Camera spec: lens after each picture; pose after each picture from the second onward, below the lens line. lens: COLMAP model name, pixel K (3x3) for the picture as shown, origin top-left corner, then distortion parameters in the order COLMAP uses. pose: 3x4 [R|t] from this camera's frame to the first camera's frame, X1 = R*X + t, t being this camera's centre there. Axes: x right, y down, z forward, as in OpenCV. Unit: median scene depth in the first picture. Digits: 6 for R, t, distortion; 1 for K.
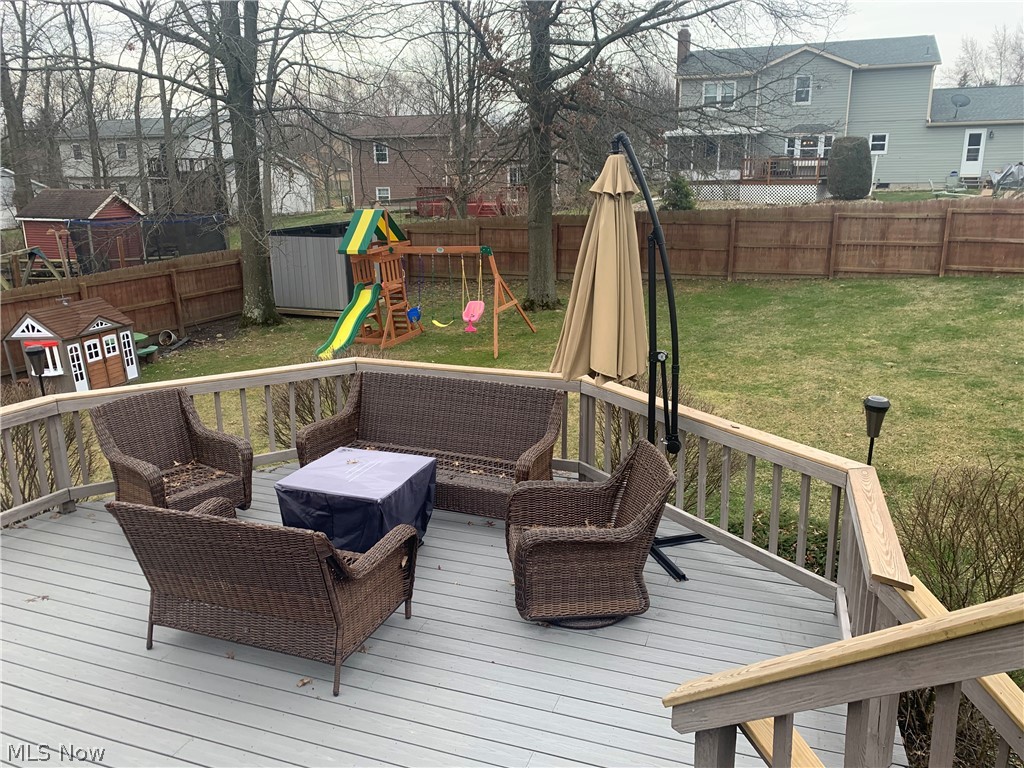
lens RADIAL K [[782.4, 0, 505.2], [0, 782.4, 375.8], [0, 0, 1]] dist [0.051654, -0.056960]
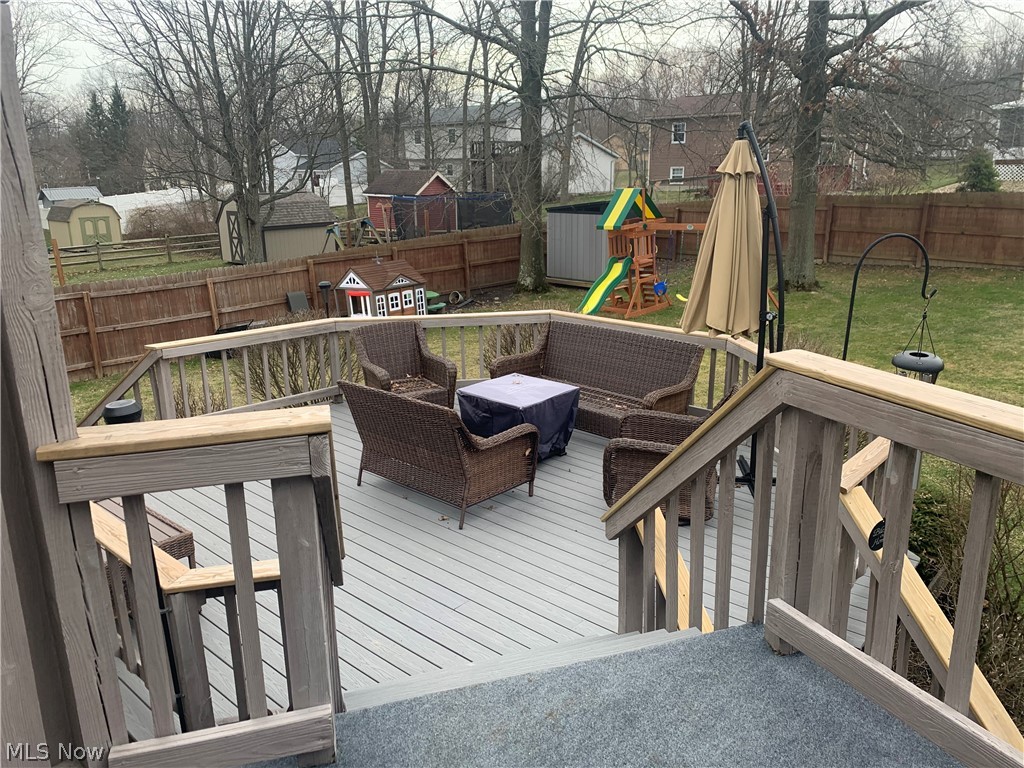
lens RADIAL K [[810.6, 0, 512.0], [0, 810.6, 384.0], [0, 0, 1]] dist [0.135265, -0.257010]
pose [[0.921417, 0.099553, -0.375606, 0.140439], [-0.090516, 0.995023, 0.041678, 0.026100], [0.377886, -0.004404, 0.925842, -0.115900]]
